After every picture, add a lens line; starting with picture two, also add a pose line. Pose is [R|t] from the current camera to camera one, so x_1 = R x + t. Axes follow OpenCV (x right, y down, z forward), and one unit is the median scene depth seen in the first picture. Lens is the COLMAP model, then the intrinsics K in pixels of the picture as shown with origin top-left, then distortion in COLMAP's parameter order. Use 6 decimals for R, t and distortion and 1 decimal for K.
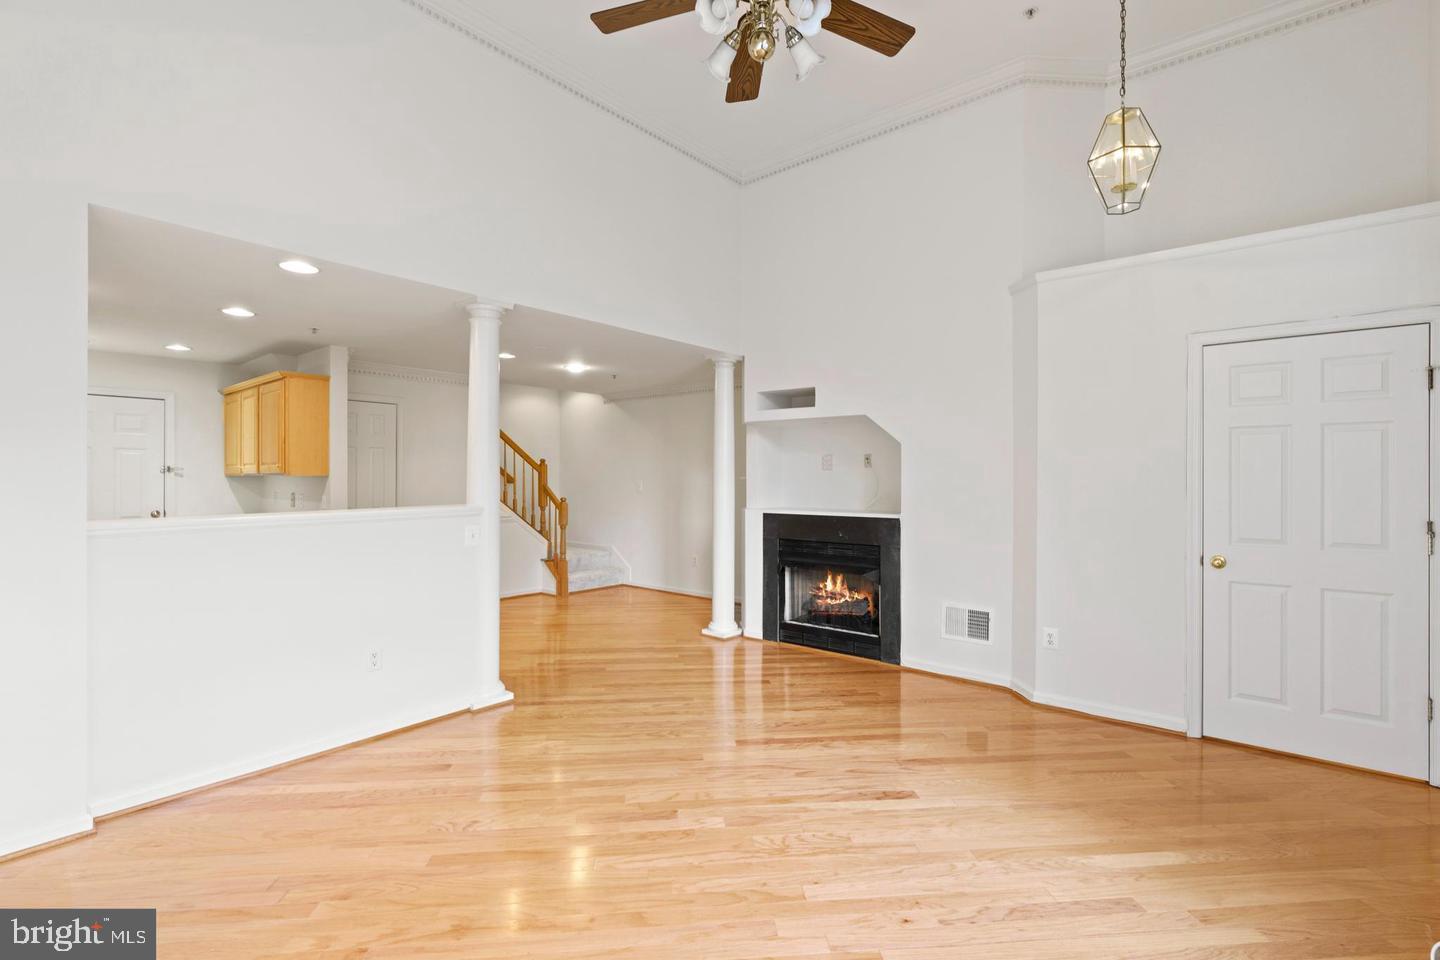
lens RADIAL K [[652.4, 0, 728.4], [0, 652.4, 476.0], [0, 0, 1]] dist [-0.012942, 0.002129]
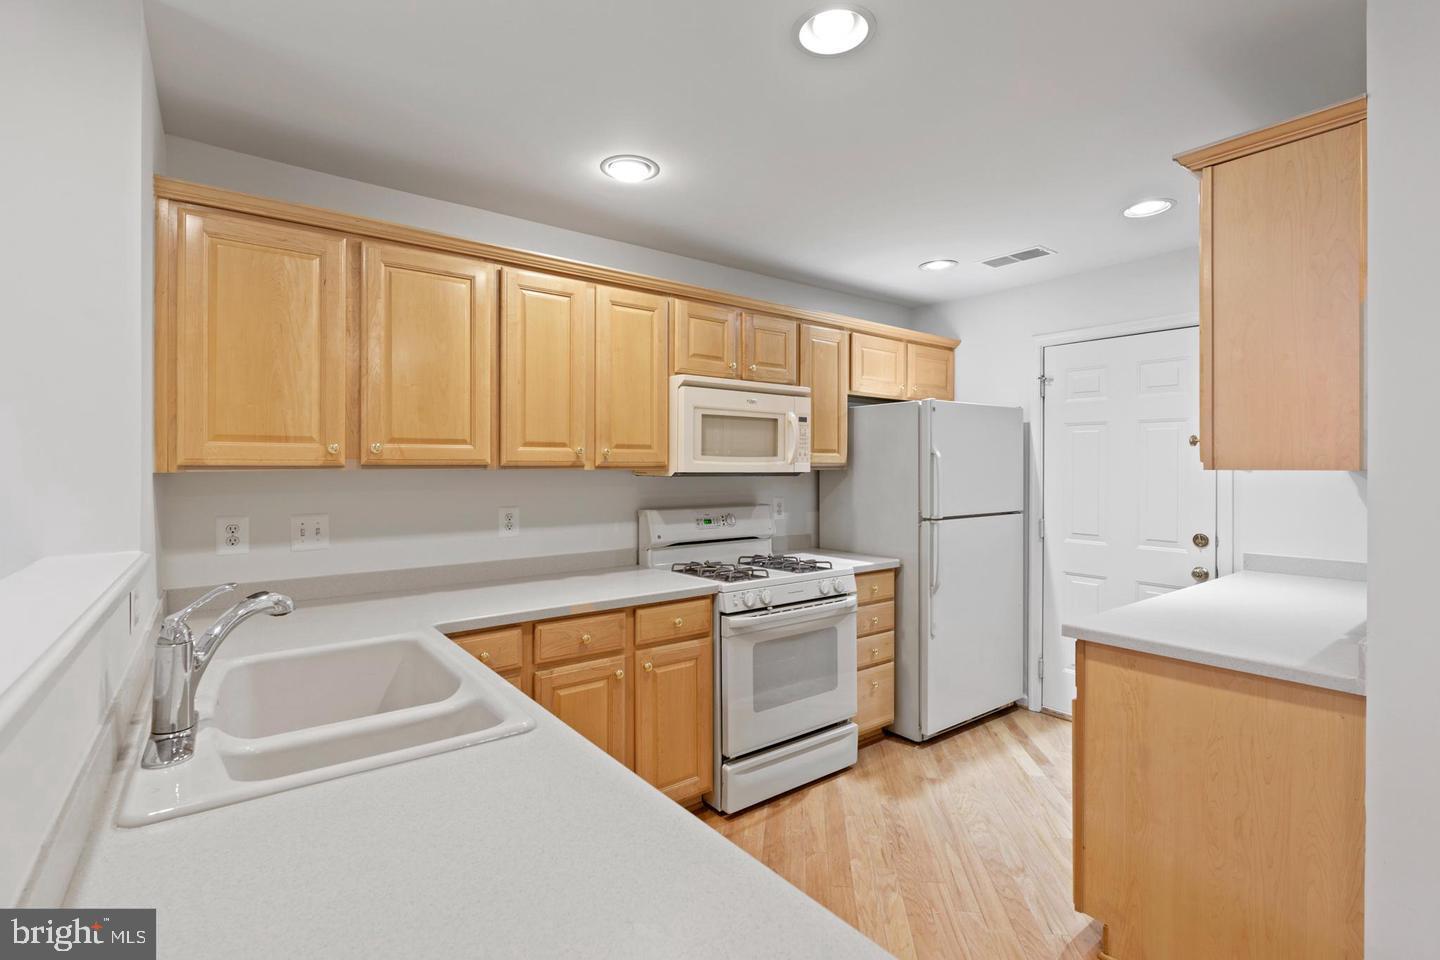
lens RADIAL K [[652.4, 0, 713.0], [0, 652.4, 467.7], [0, 0, 1]] dist [-0.012942, 0.002129]
pose [[-0.226904, 0.001243, -0.973916, -0.316472], [-0.003800, 0.999990, 0.002161, -0.001083], [0.973910, 0.004191, -0.226897, 0.848608]]
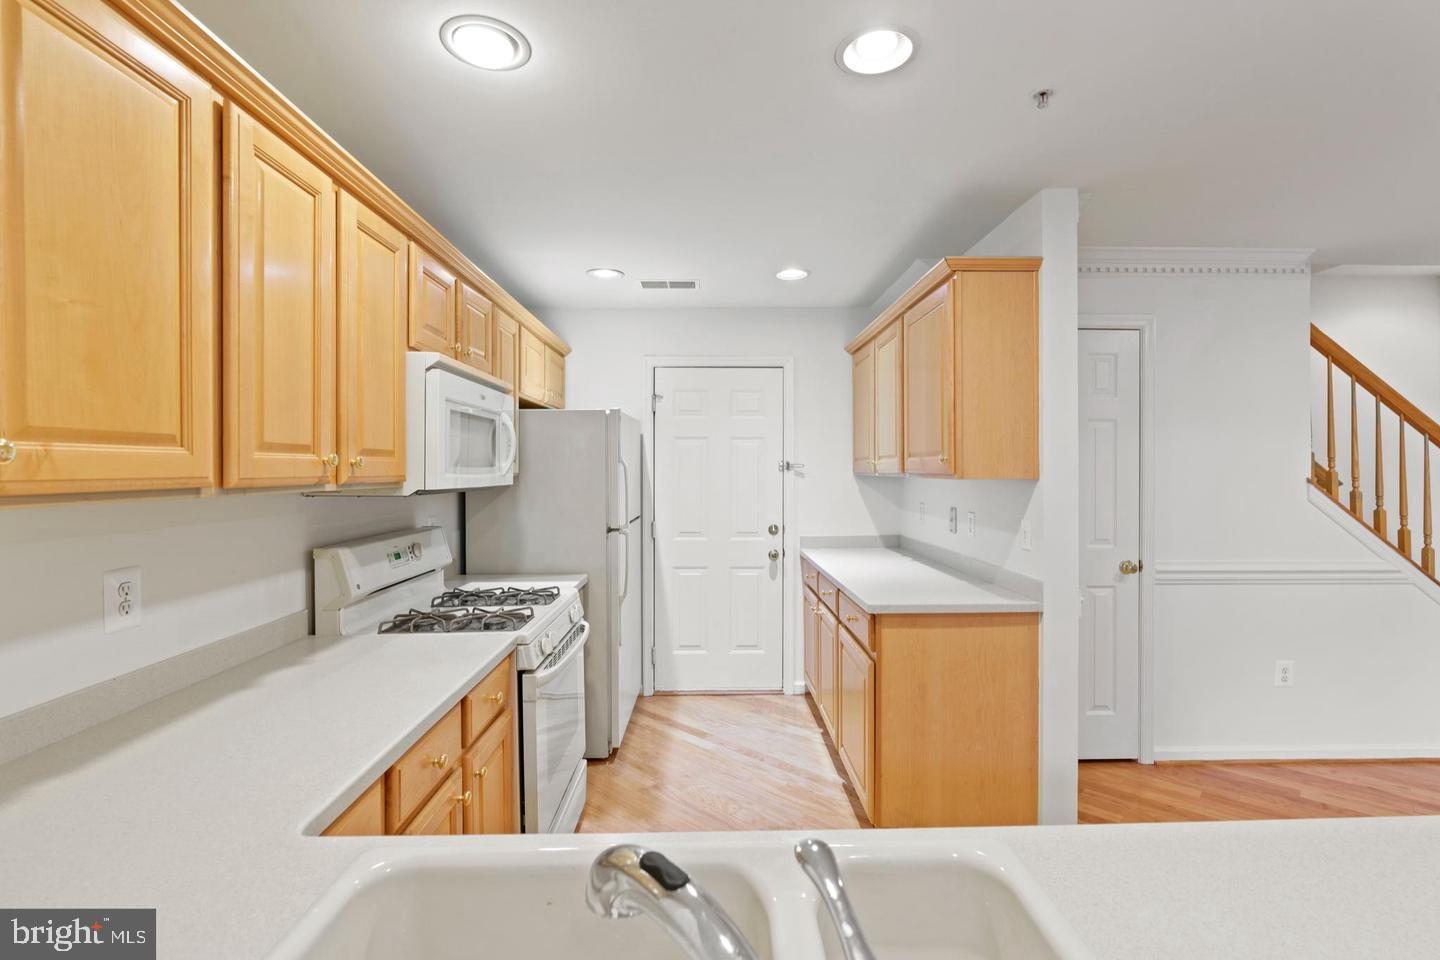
lens RADIAL K [[652.4, 0, 715.9], [0, 652.4, 473.1], [0, 0, 1]] dist [-0.012942, 0.002129]
pose [[0.645099, 0.001422, -0.764098, -0.442915], [0.002681, 0.999988, 0.004125, -0.007161], [0.764094, -0.004710, 0.645087, 0.570765]]
